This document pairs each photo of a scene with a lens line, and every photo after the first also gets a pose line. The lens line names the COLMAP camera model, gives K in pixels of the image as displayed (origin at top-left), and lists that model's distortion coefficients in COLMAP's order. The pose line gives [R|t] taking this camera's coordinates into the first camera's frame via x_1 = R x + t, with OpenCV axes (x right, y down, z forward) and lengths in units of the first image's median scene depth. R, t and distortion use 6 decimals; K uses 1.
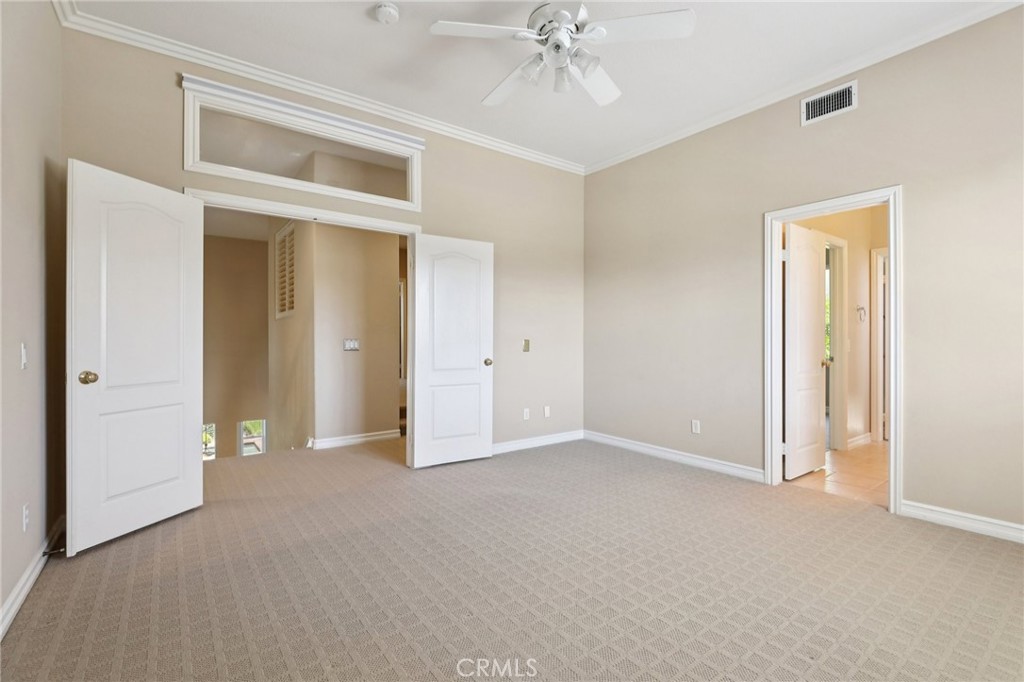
lens RADIAL K [[466.5, 0, 512.5], [0, 466.5, 344.6], [0, 0, 1]] dist [0.043782, -0.027821]
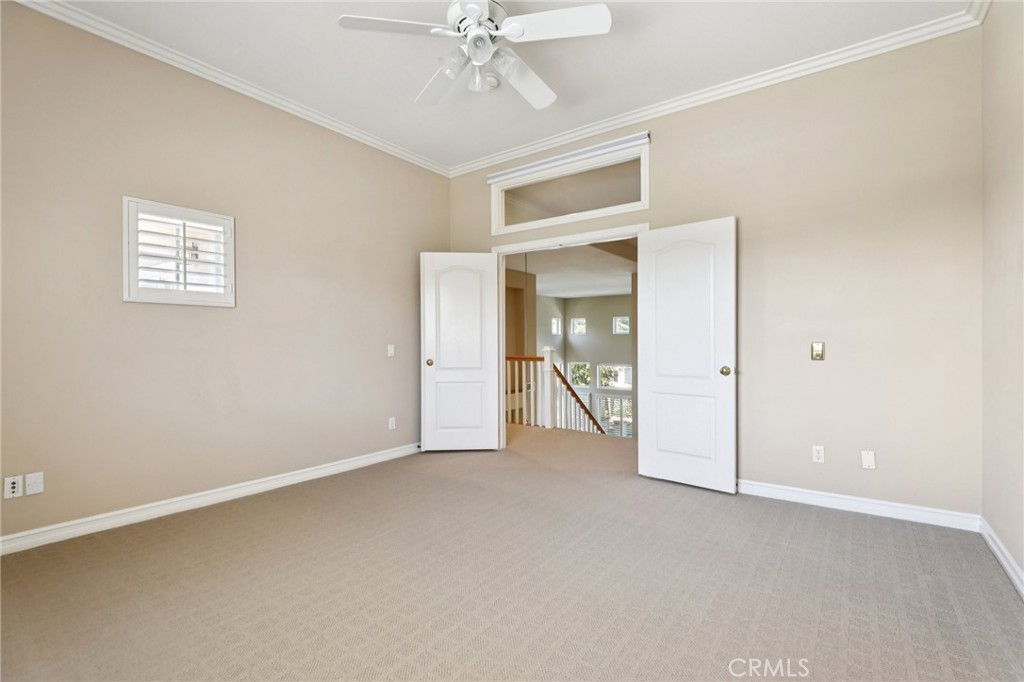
lens RADIAL K [[466.5, 0, 512.5], [0, 466.5, 344.6], [0, 0, 1]] dist [0.043782, -0.027821]
pose [[0.312318, 0.005452, -0.949962, 0.629102], [-0.005175, 0.999978, 0.004037, -0.008530], [0.949963, 0.003655, 0.312340, 0.445192]]
